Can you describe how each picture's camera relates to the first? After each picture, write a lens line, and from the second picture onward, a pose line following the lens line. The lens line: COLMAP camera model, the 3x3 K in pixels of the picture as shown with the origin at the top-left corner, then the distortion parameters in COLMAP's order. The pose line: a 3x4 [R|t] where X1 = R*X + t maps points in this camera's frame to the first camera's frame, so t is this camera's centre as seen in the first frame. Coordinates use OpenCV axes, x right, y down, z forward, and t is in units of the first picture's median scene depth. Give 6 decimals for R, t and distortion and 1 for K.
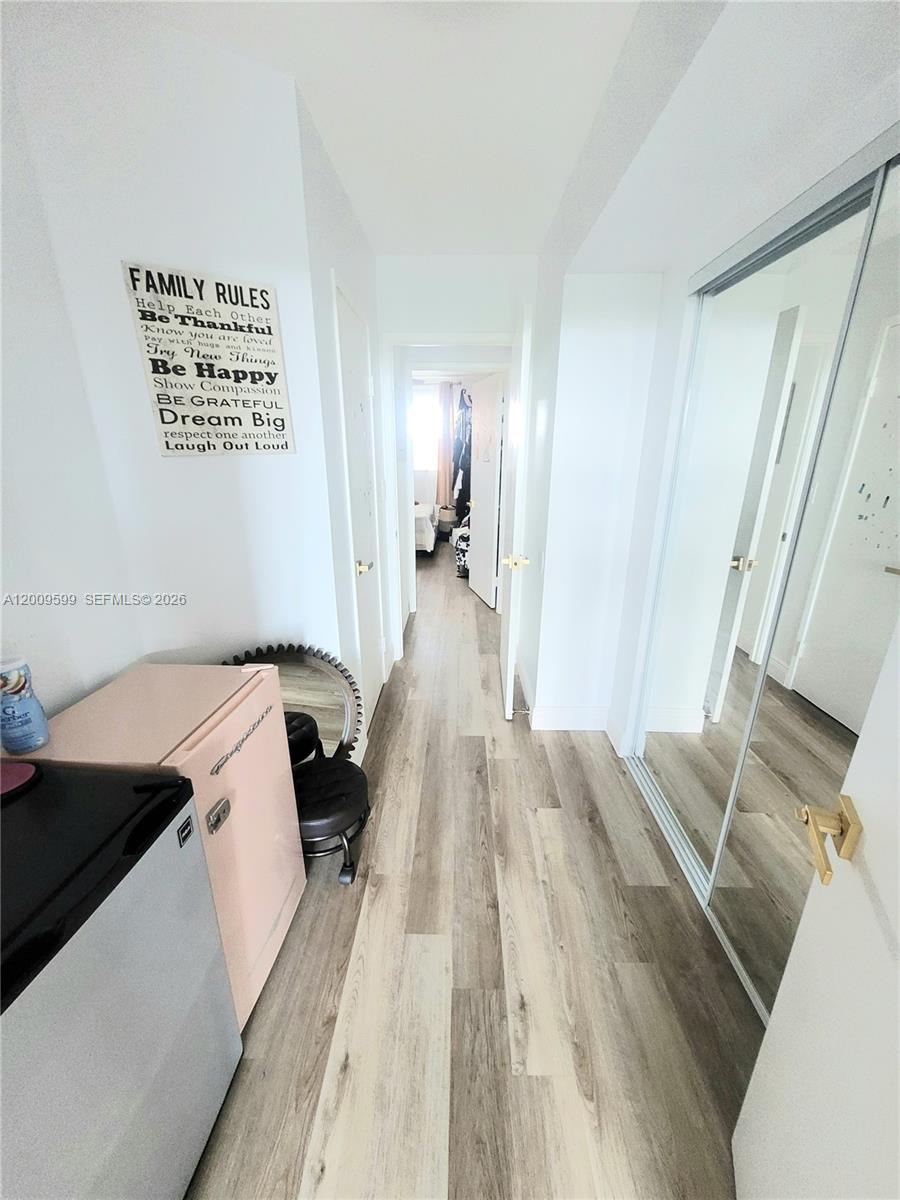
lens RADIAL K [[465.8, 0, 453.8], [0, 465.8, 599.3], [0, 0, 1]] dist [0.013472, -0.004573]
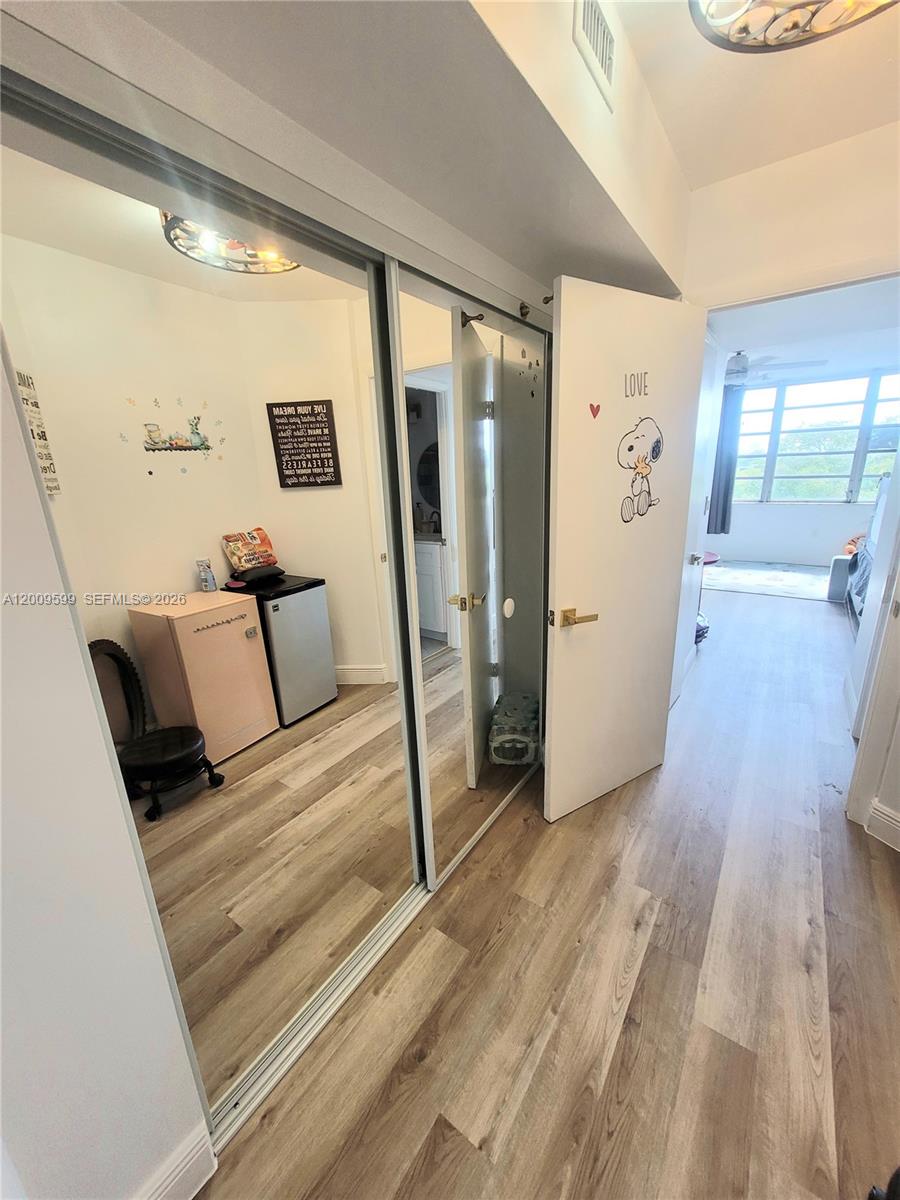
lens RADIAL K [[465.8, 0, 453.8], [0, 465.8, 599.3], [0, 0, 1]] dist [0.013472, -0.004573]
pose [[-0.823703, -0.129956, 0.551929, -0.016562], [0.202993, 0.841283, 0.501036, -0.422195], [-0.529441, 0.524742, -0.666587, 1.257112]]
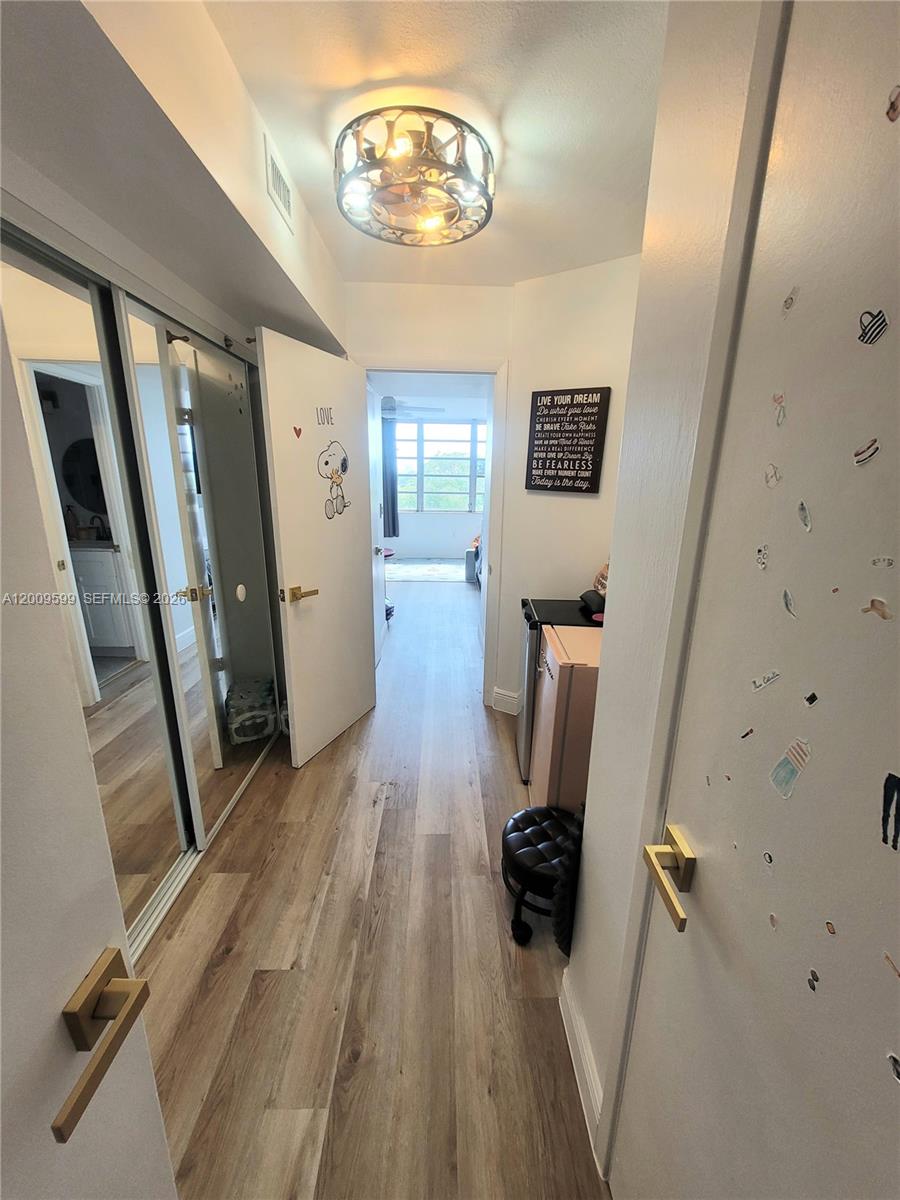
lens RADIAL K [[465.8, 0, 453.8], [0, 465.8, 599.3], [0, 0, 1]] dist [0.013472, -0.004573]
pose [[-0.999009, -0.010629, -0.043214, -0.044858], [-0.032183, 0.843221, 0.536603, -0.518949], [0.030735, 0.537462, -0.842728, 1.579713]]
